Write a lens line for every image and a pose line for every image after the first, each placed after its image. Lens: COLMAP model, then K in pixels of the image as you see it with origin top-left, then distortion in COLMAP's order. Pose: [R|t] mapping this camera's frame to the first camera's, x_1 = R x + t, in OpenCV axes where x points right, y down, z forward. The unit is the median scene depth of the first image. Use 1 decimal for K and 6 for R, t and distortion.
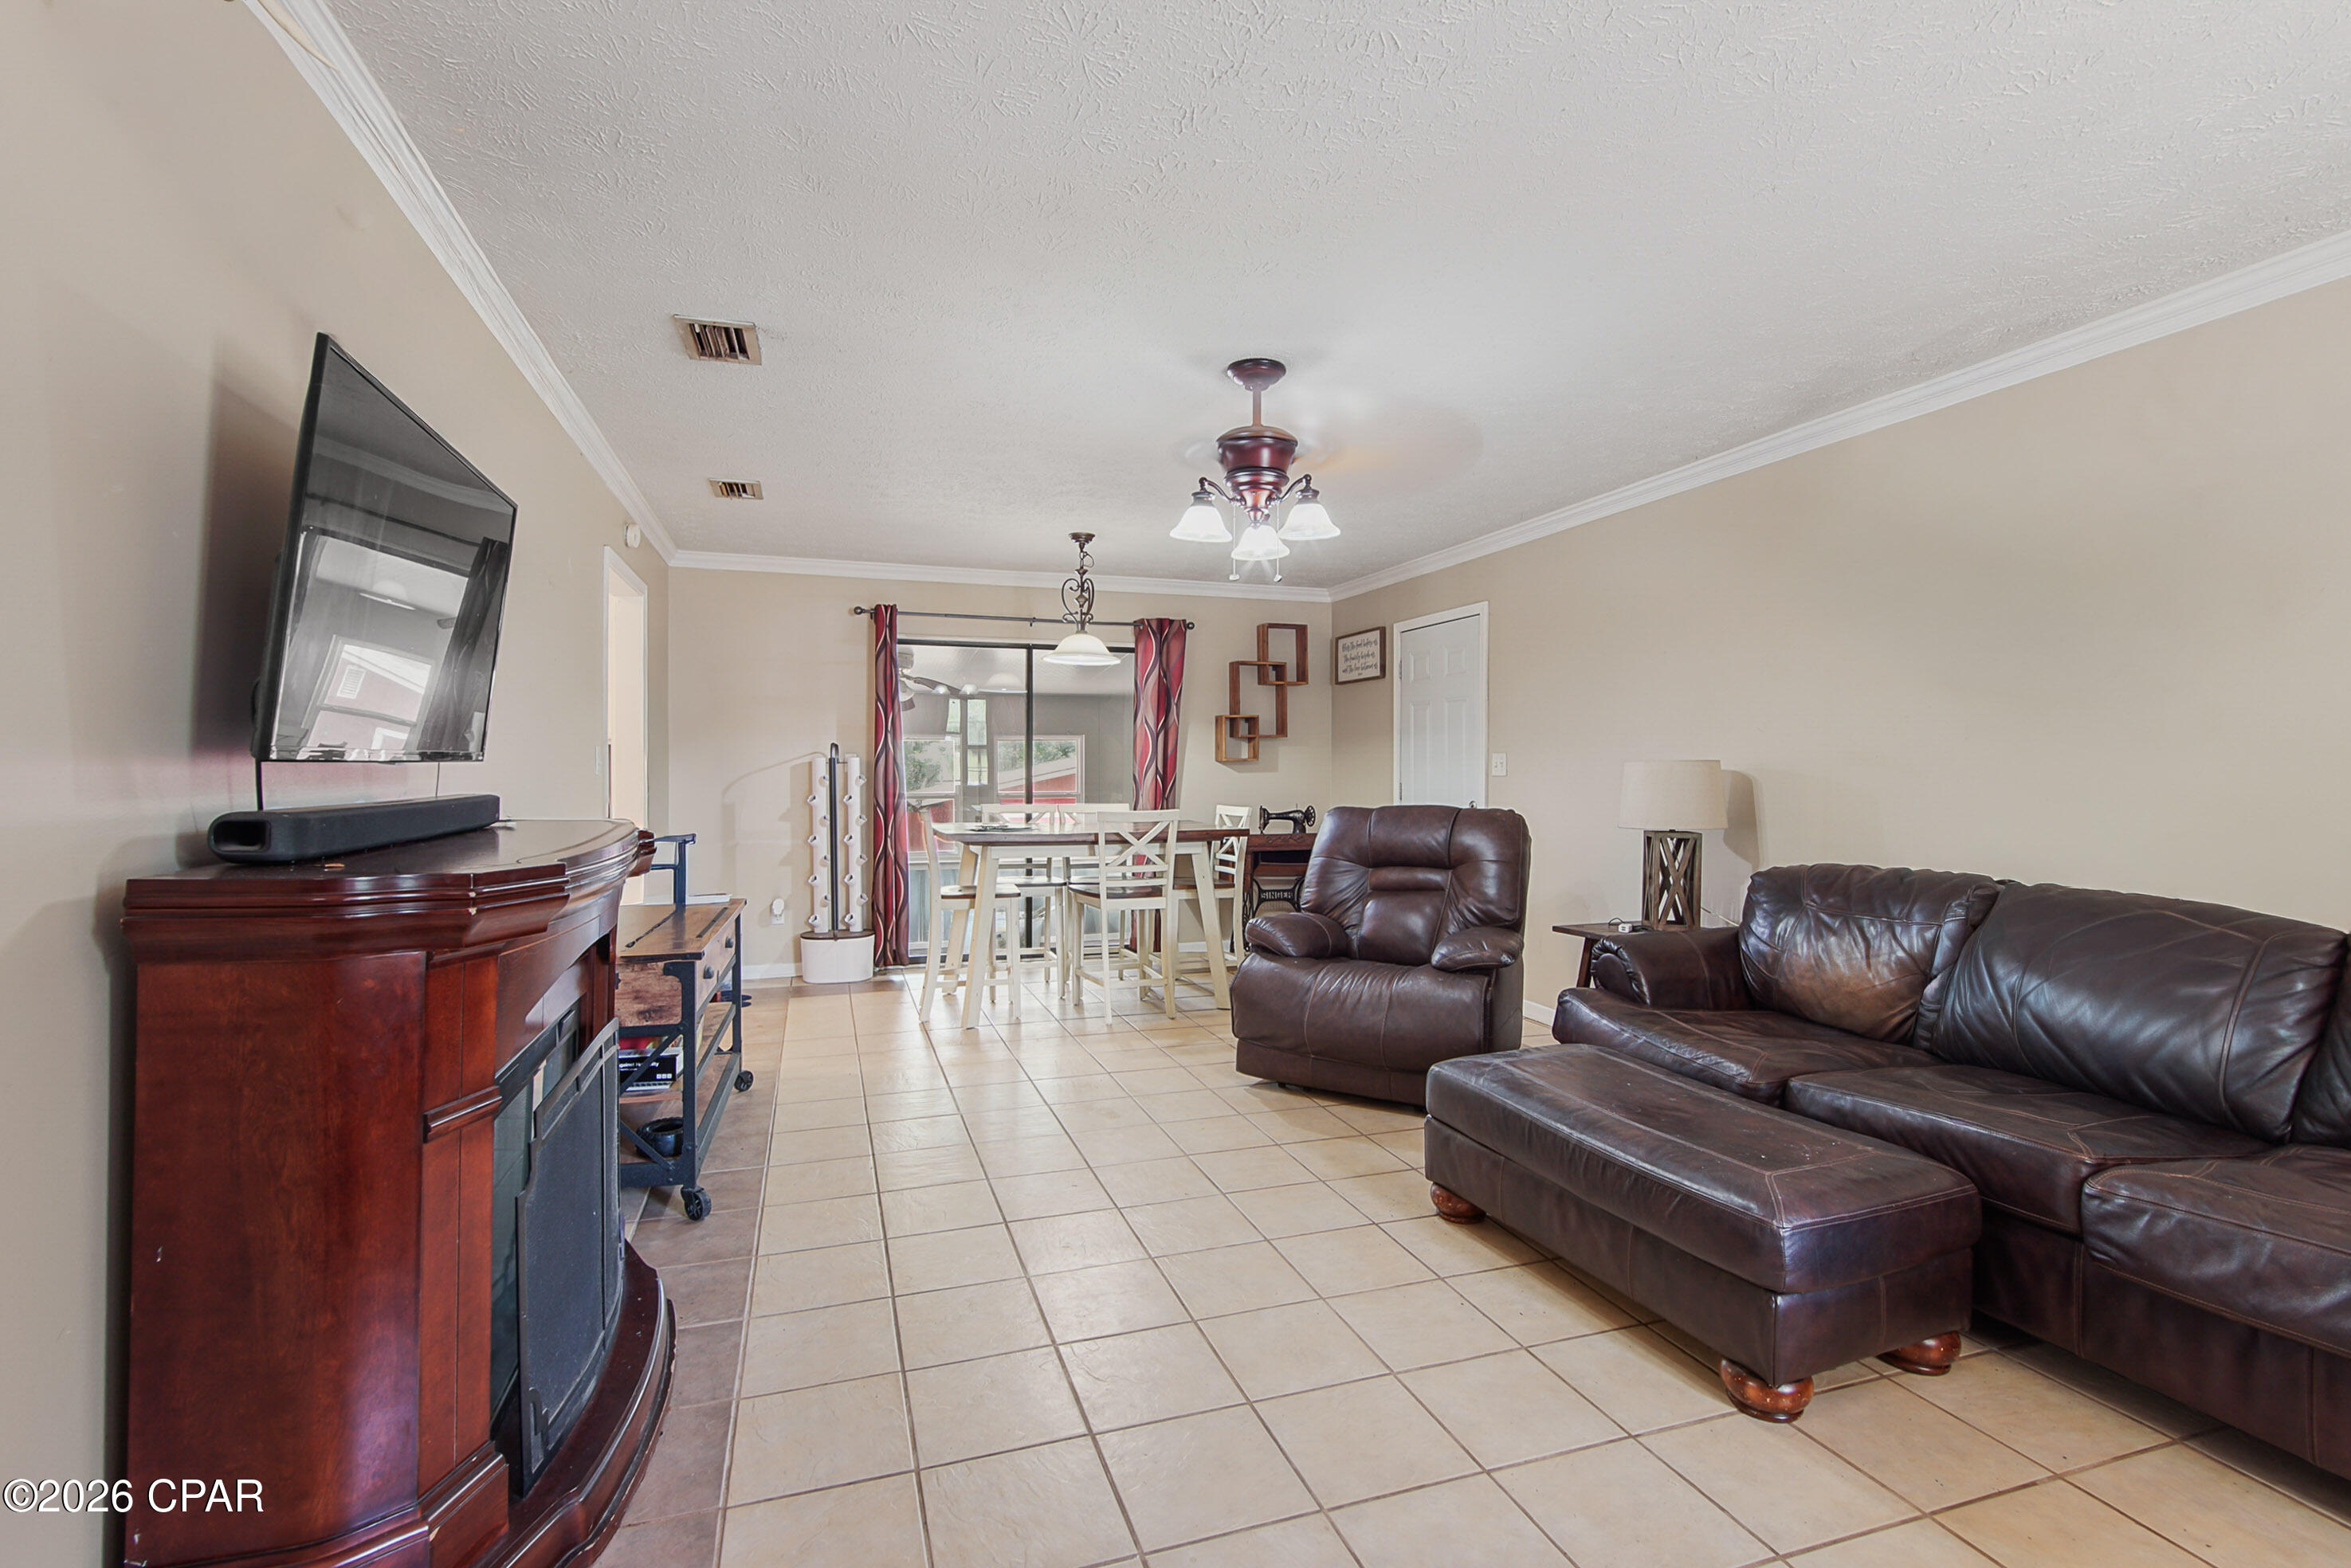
lens RADIAL K [[1053.2, 0, 1153.0], [0, 1053.2, 772.8], [0, 0, 1]] dist [-0.002913, -0.000018]
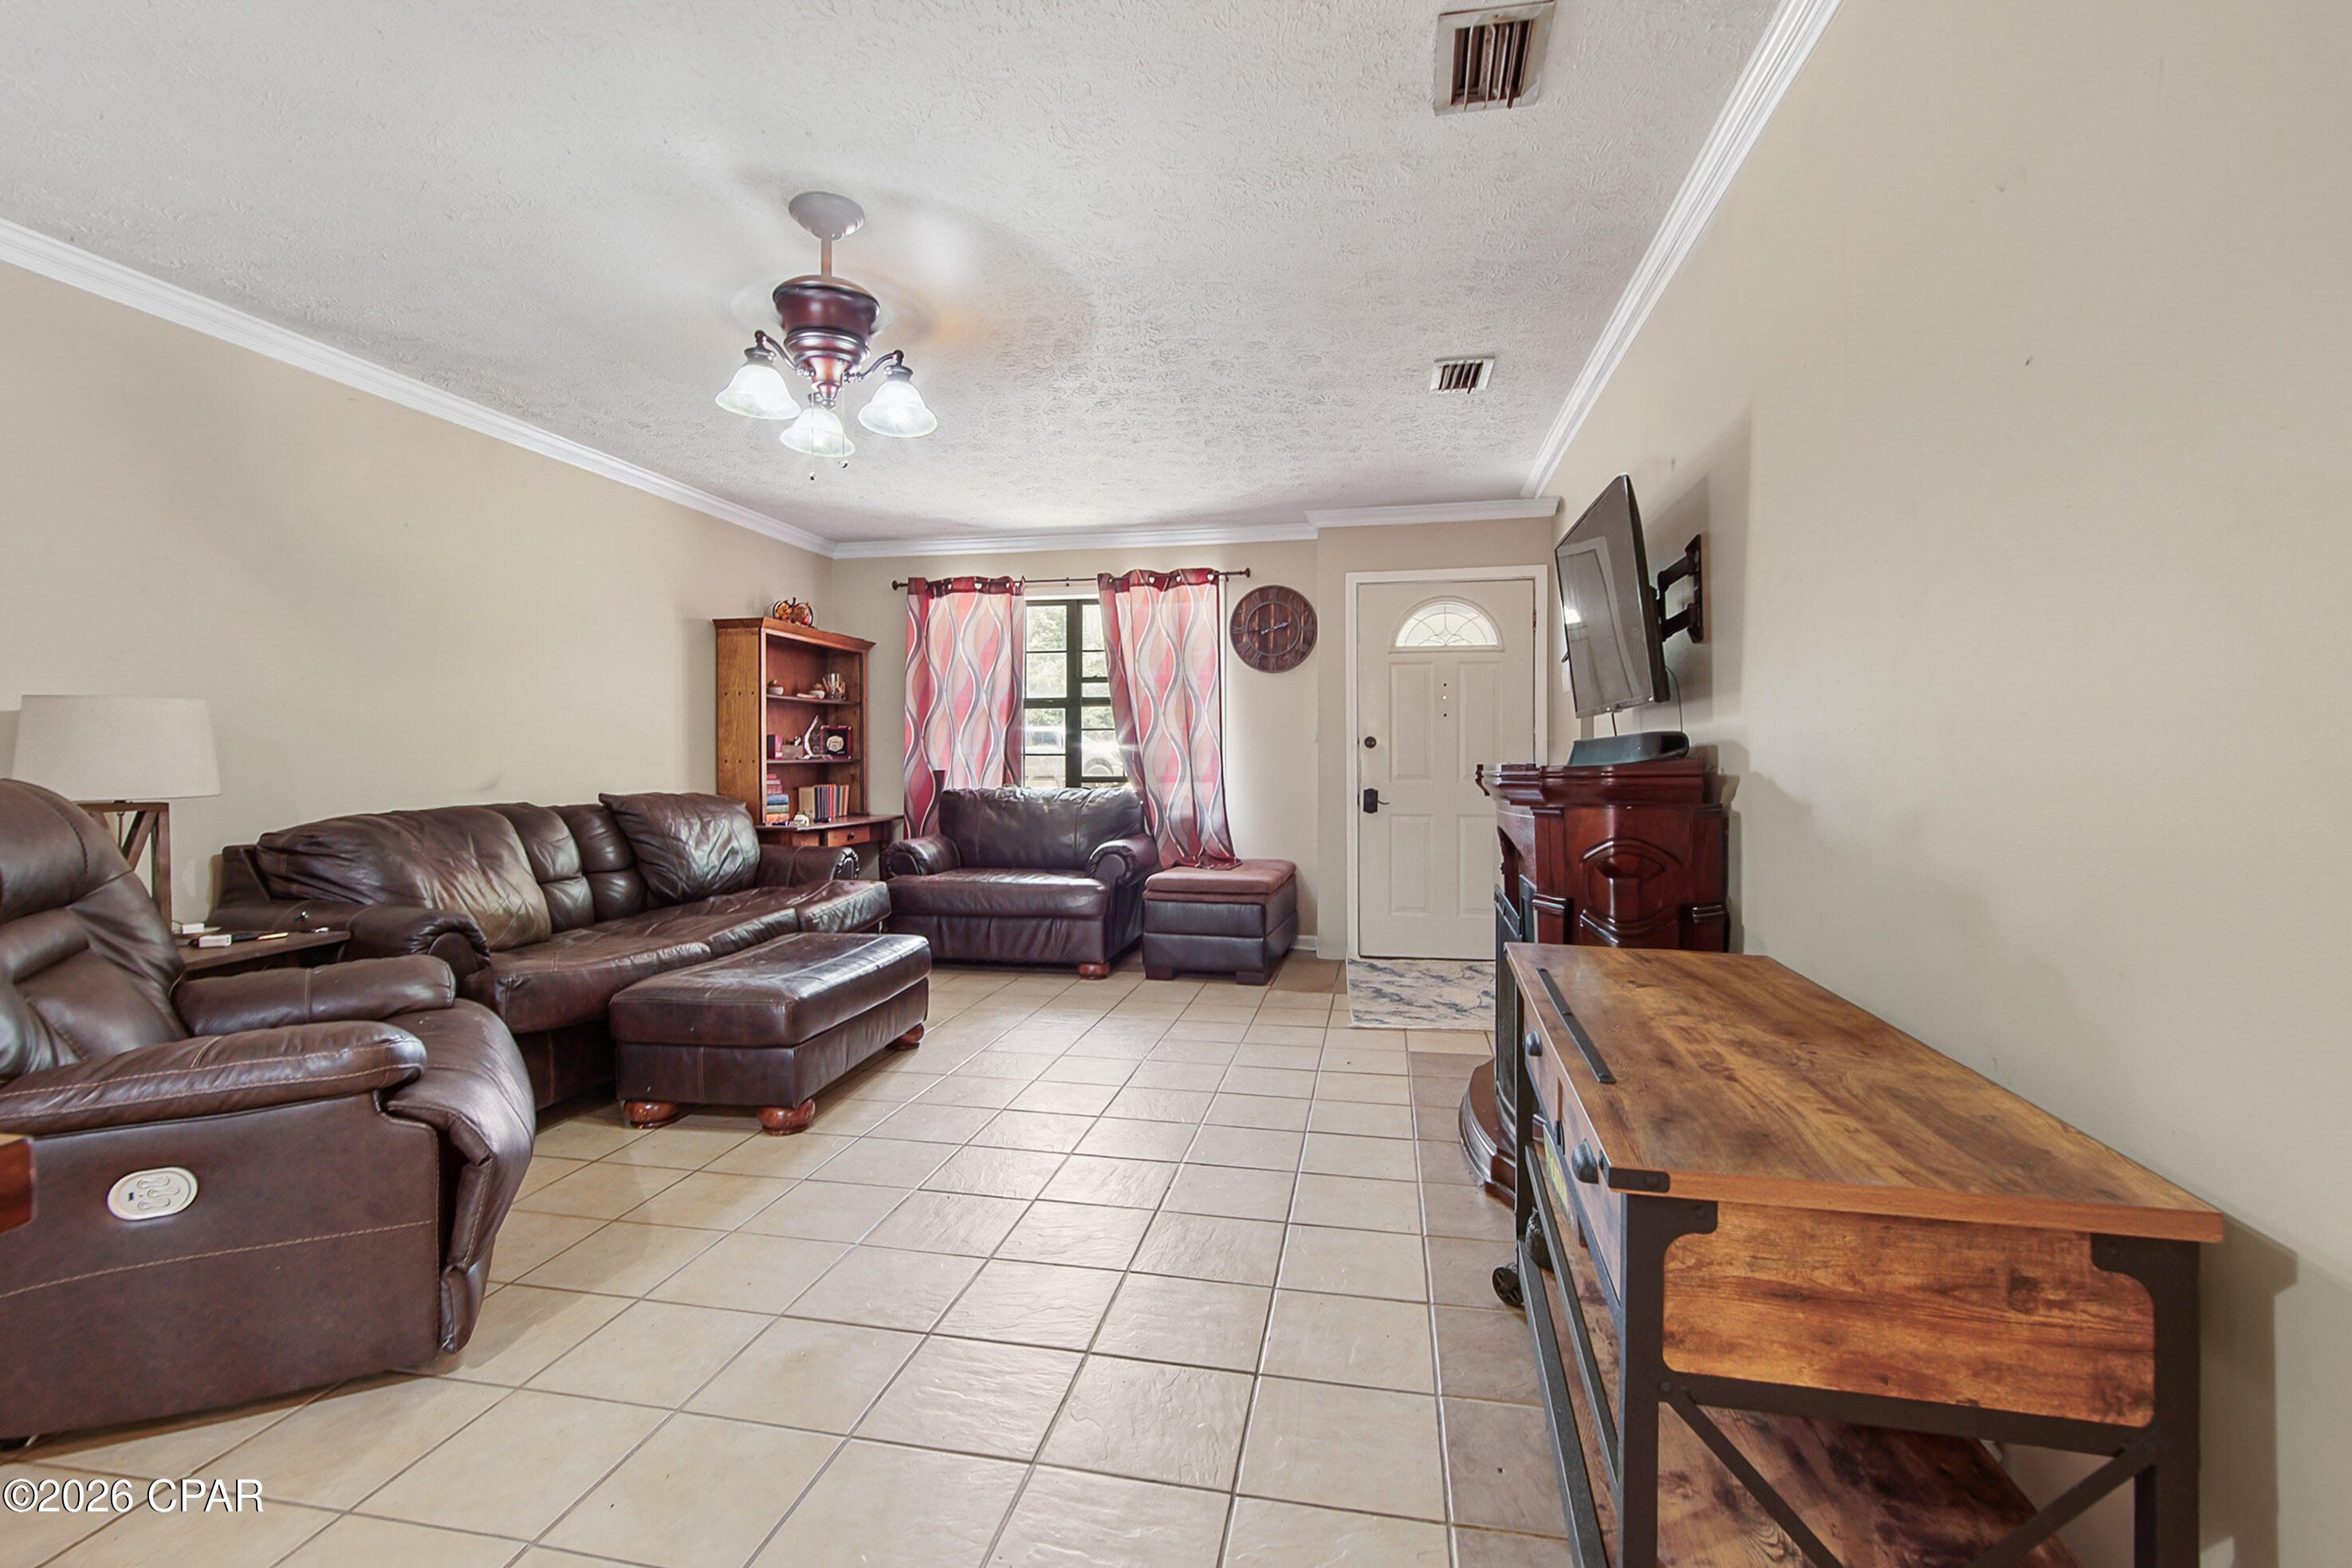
lens RADIAL K [[1085.9, 0, 1154.2], [0, 1085.9, 730.2], [0, 0, 1]] dist [-0.000210, 0.000001]
pose [[-0.868686, 0.008925, 0.495282, -0.481285], [-0.002458, 0.999748, -0.022327, 0.028828], [-0.495357, -0.020612, -0.868445, 1.458607]]
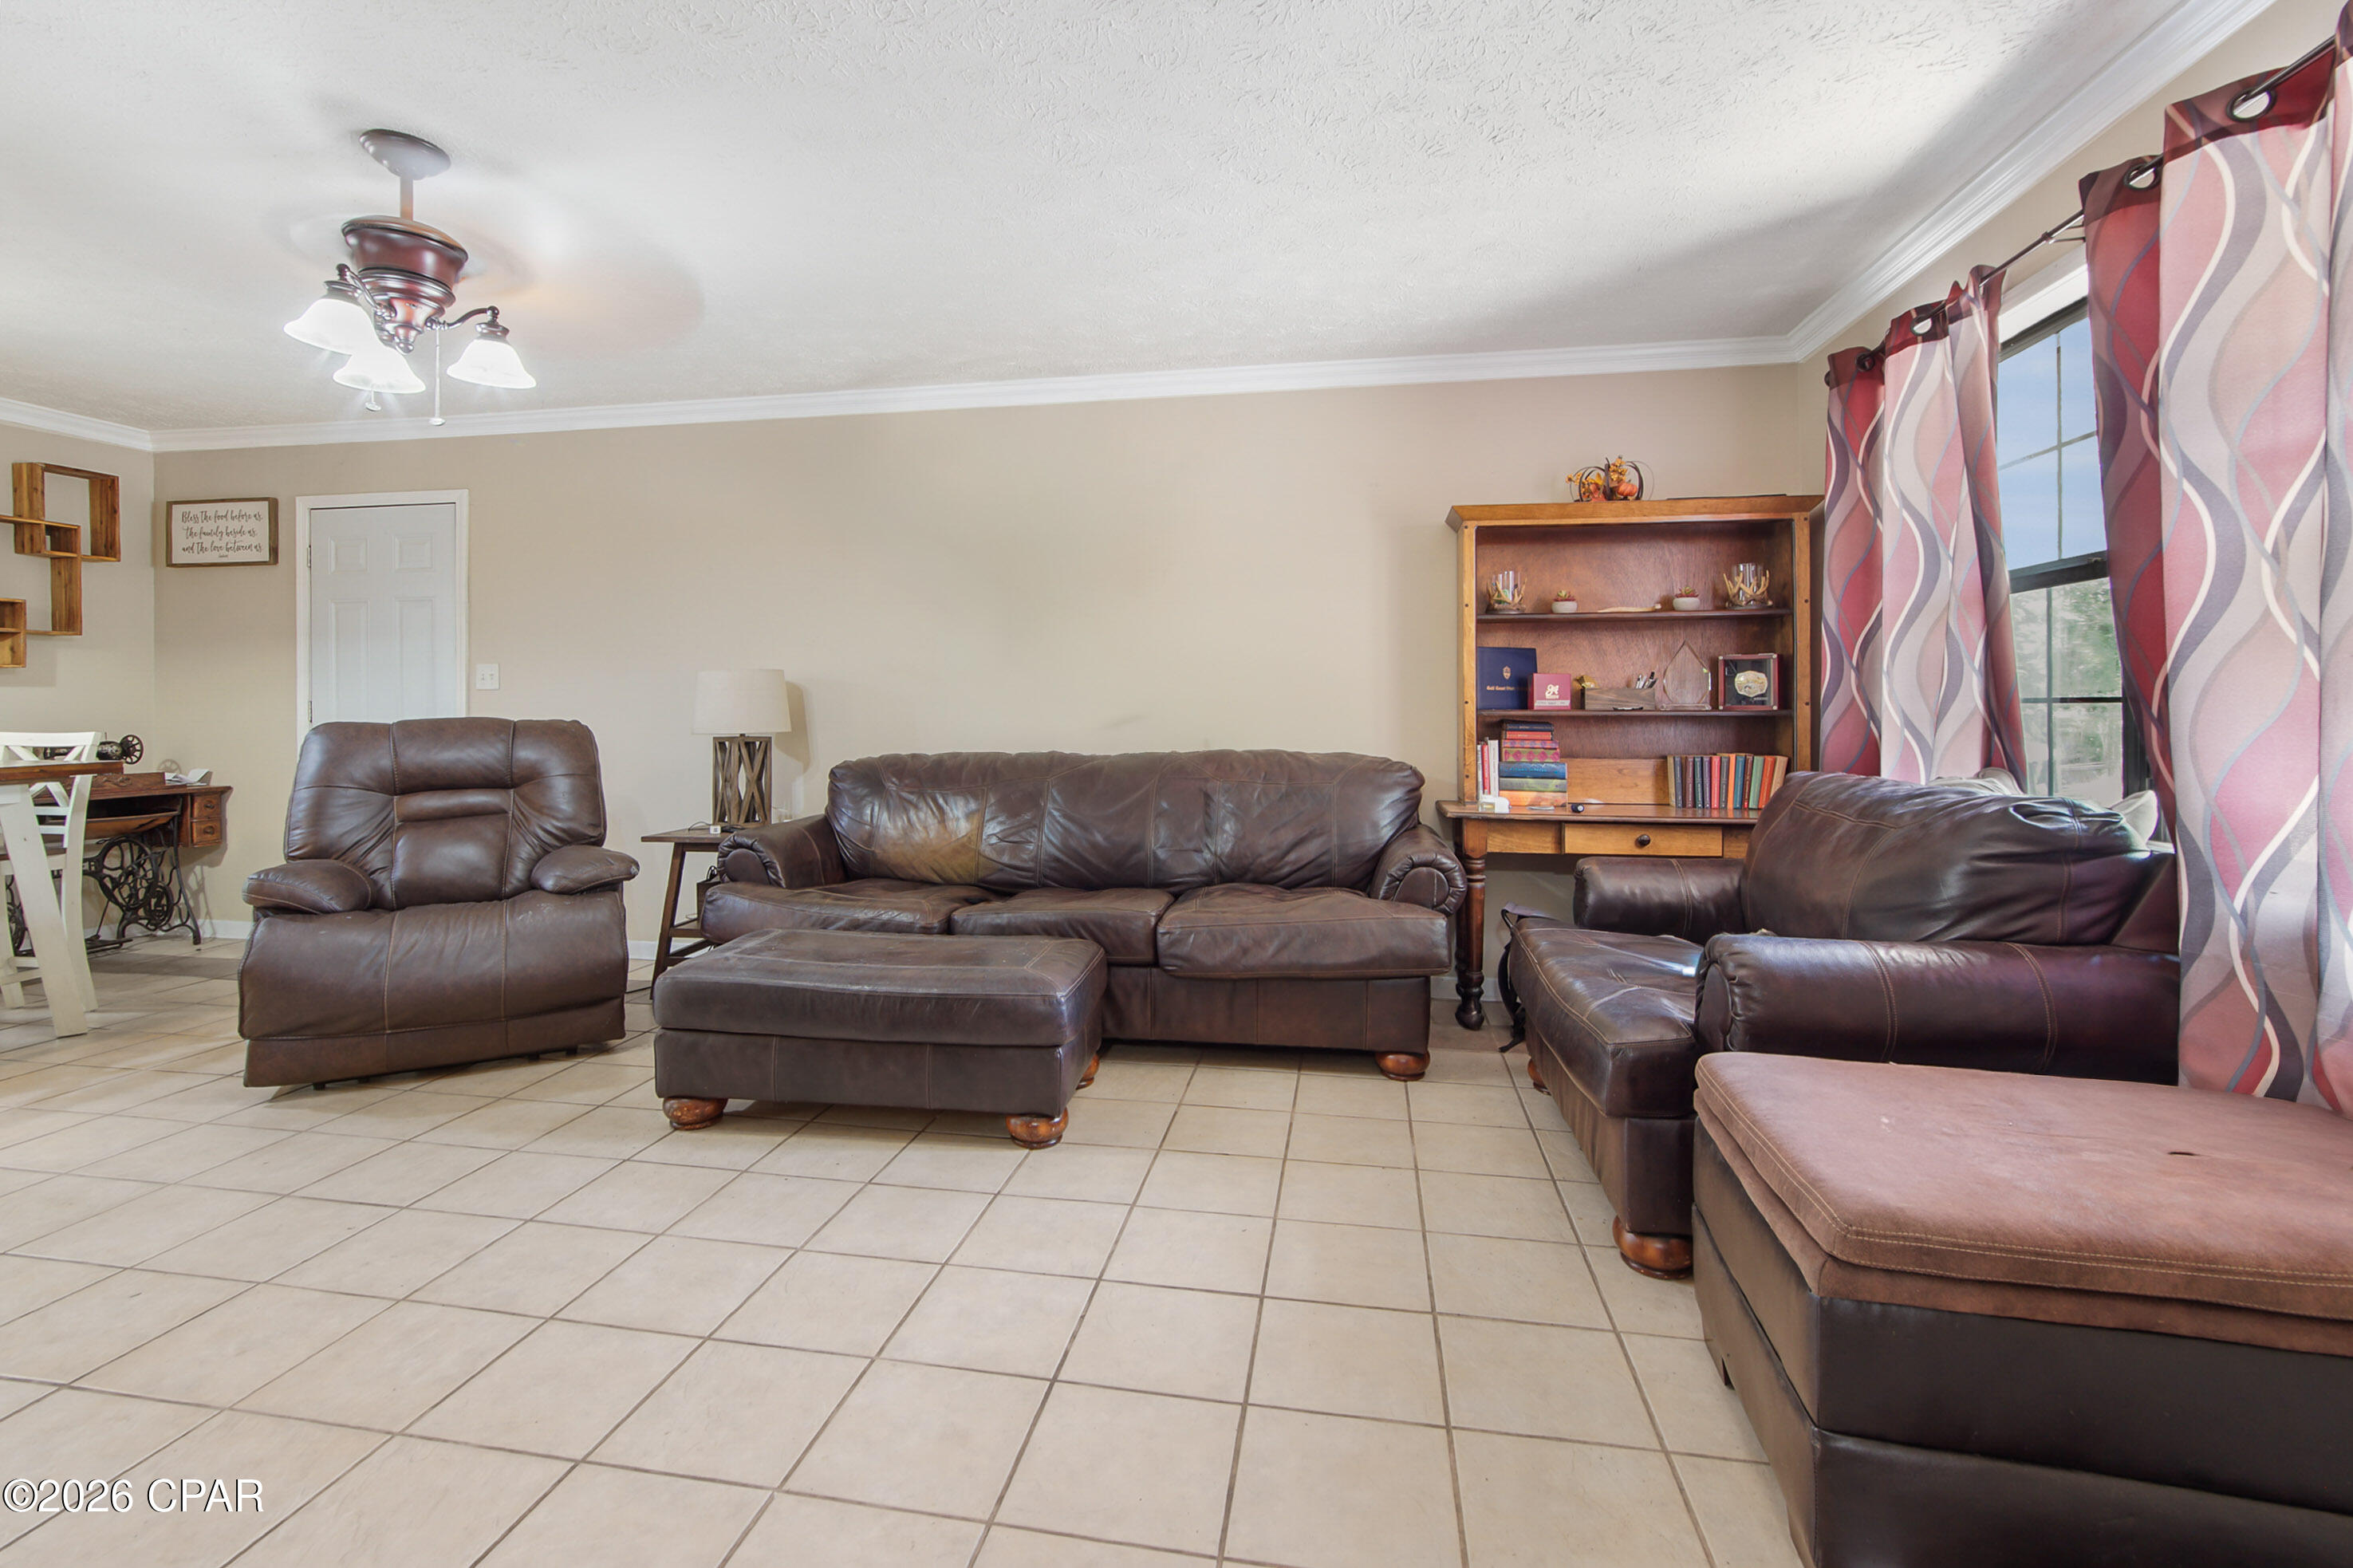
lens RADIAL K [[1055.5, 0, 1175.6], [0, 1055.5, 691.2], [0, 0, 1]] dist [-0.002876, 0.000243]
pose [[0.478470, 0.009012, 0.878058, -0.289053], [0.004119, 0.999913, -0.012508, 0.030007], [-0.878094, 0.009601, 0.478391, 0.116357]]
